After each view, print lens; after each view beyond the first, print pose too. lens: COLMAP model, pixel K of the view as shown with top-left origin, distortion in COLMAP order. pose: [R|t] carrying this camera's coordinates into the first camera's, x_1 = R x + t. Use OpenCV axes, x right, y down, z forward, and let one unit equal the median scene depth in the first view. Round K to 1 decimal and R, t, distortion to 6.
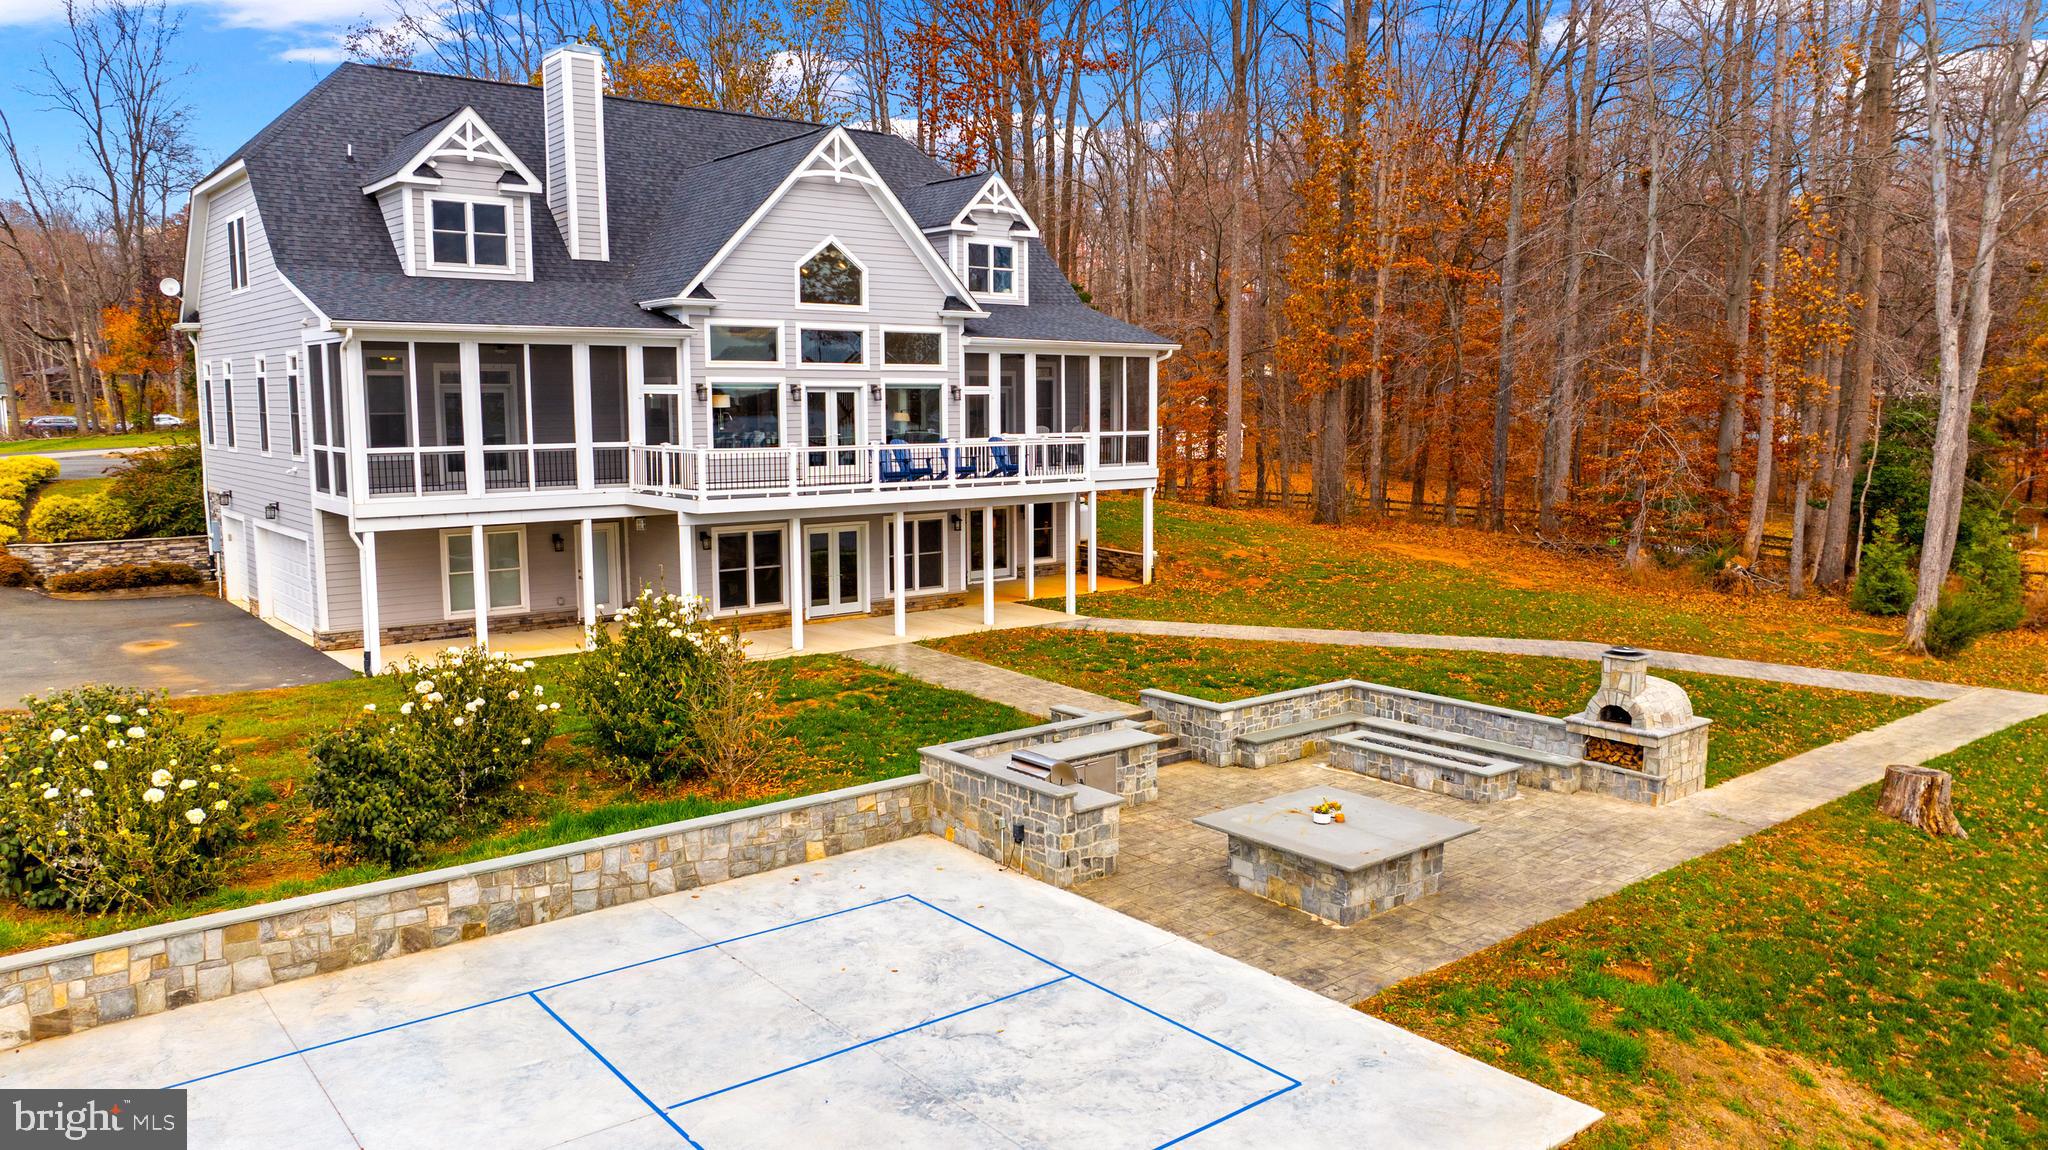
lens RADIAL K [[1431.8, 0, 1024.0], [0, 1431.8, 575.0], [0, 0, 1]] dist [-0.012972, -0.004961]
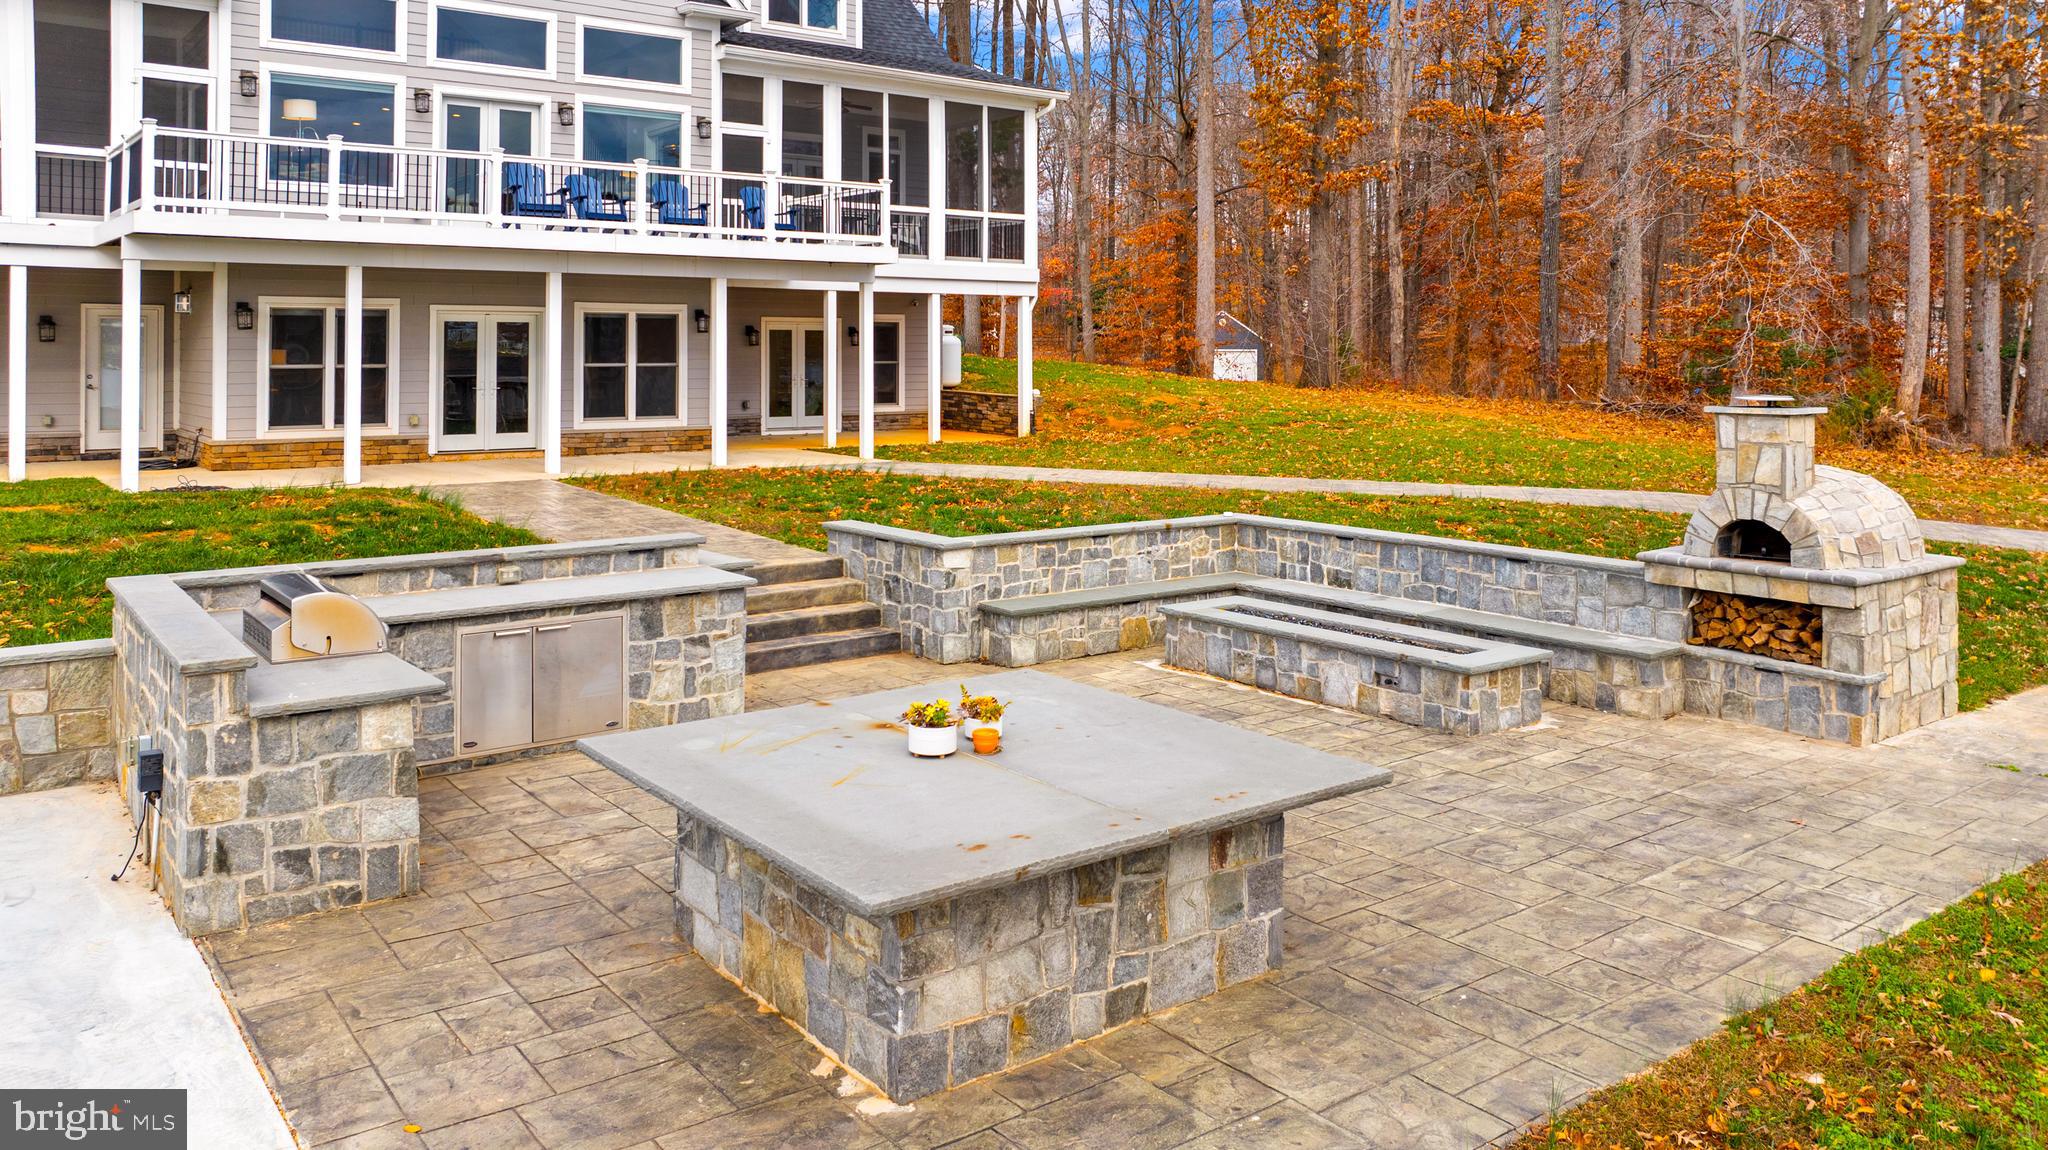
lens RADIAL K [[1492.8, 0, 1017.6], [0, 1492.8, 327.3], [0, 0, 1]] dist [-0.011414, 0.000512]
pose [[0.999350, 0.001457, -0.036010, 0.173442], [-0.006483, 0.990150, -0.139858, 0.086947], [0.035451, 0.140000, 0.989517, 0.451605]]
